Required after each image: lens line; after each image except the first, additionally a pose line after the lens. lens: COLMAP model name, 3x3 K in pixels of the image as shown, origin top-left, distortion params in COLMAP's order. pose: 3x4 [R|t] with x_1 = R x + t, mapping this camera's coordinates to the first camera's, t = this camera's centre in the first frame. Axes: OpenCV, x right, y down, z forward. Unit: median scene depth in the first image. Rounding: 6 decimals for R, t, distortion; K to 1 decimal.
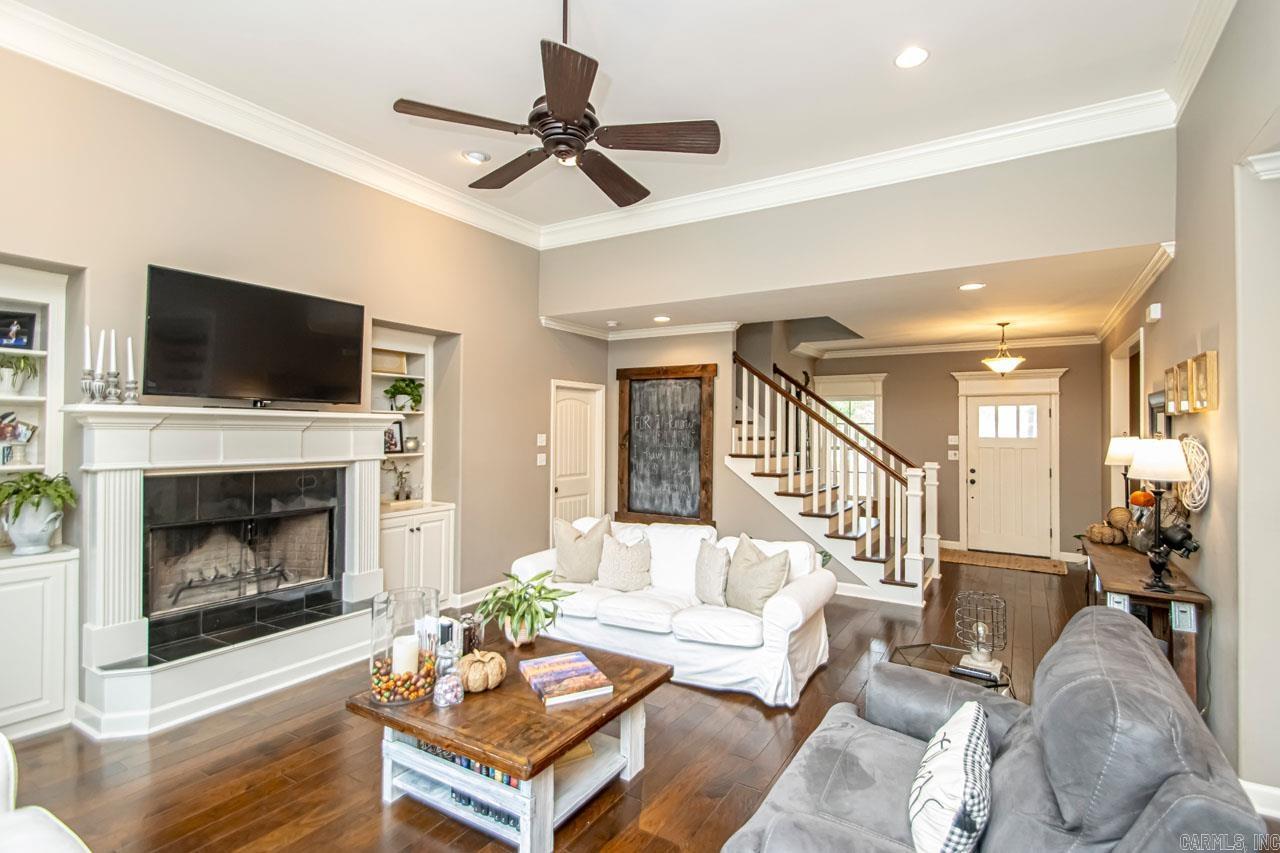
lens RADIAL K [[599.4, 0, 675.1], [0, 599.4, 425.3], [0, 0, 1]] dist [0.026809, -0.014914]
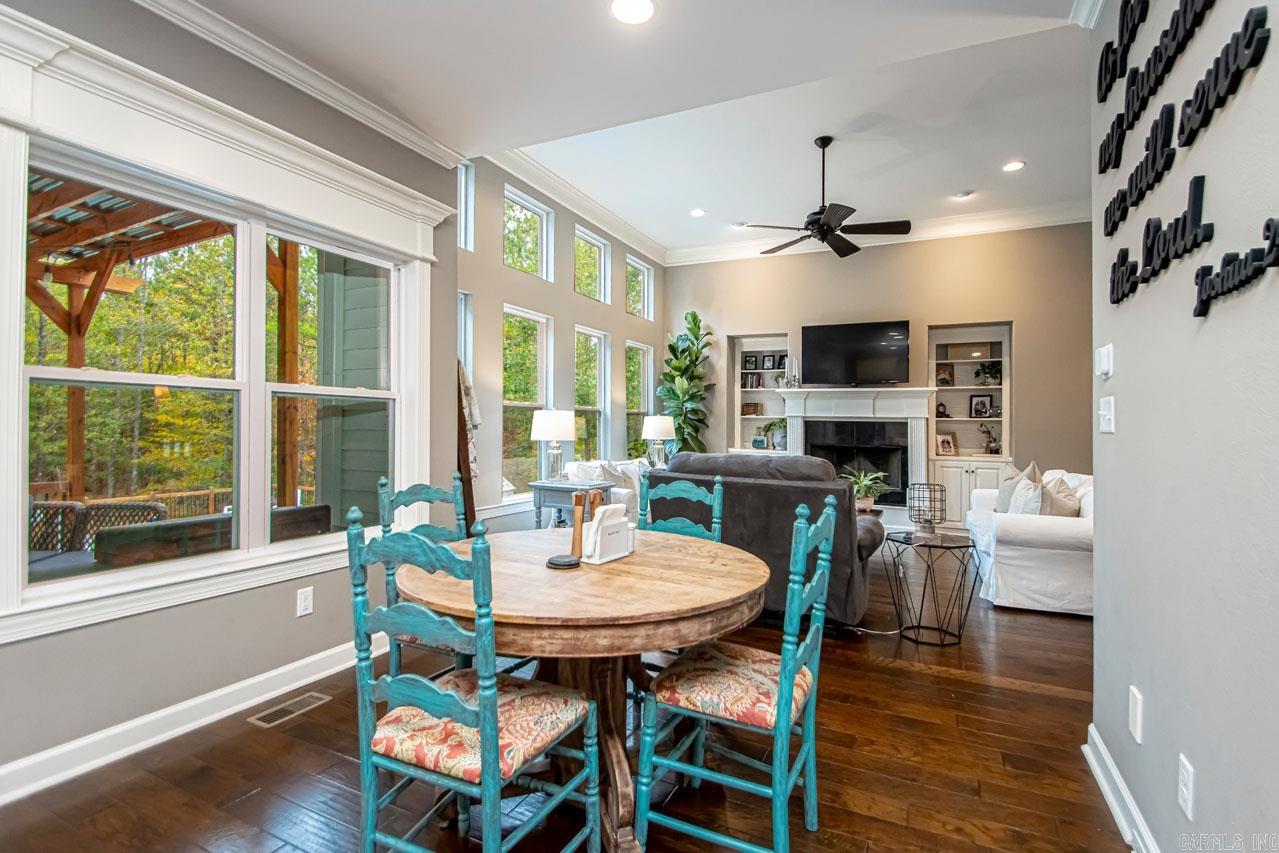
lens RADIAL K [[609.1, 0, 637.9], [0, 609.1, 430.2], [0, 0, 1]] dist [0.027055, -0.027097]
pose [[0.059699, -0.004282, -0.998207, 0.795810], [0.002300, 0.999989, -0.004152, 0.073876], [0.998214, -0.002048, 0.059708, 0.144735]]
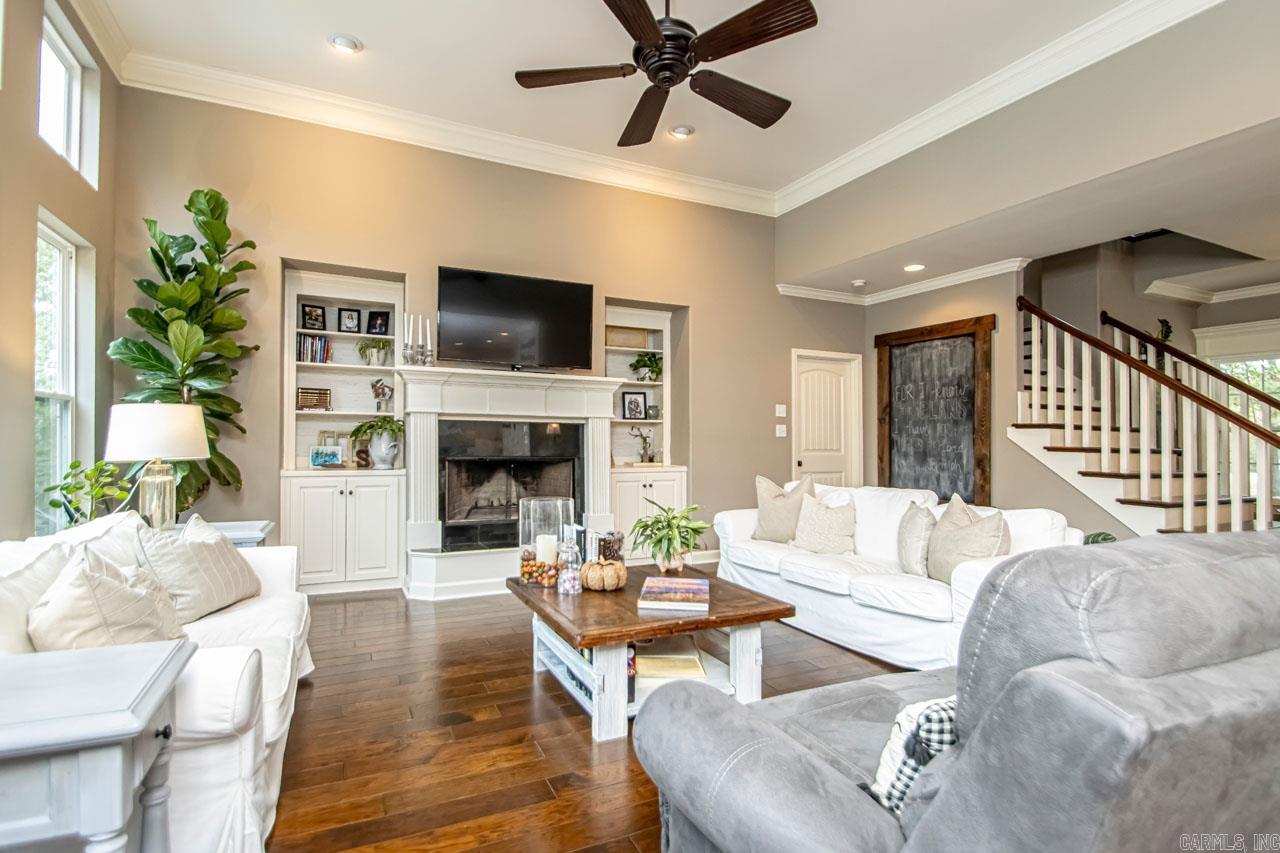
lens RADIAL K [[609.5, 0, 638.4], [0, 609.5, 430.2], [0, 0, 1]] dist [0.027055, -0.027097]
pose [[0.833733, -0.010126, -0.552075, 0.158406], [0.010202, 0.999944, -0.002935, 0.066986], [0.552074, -0.003185, 0.833789, 0.047321]]
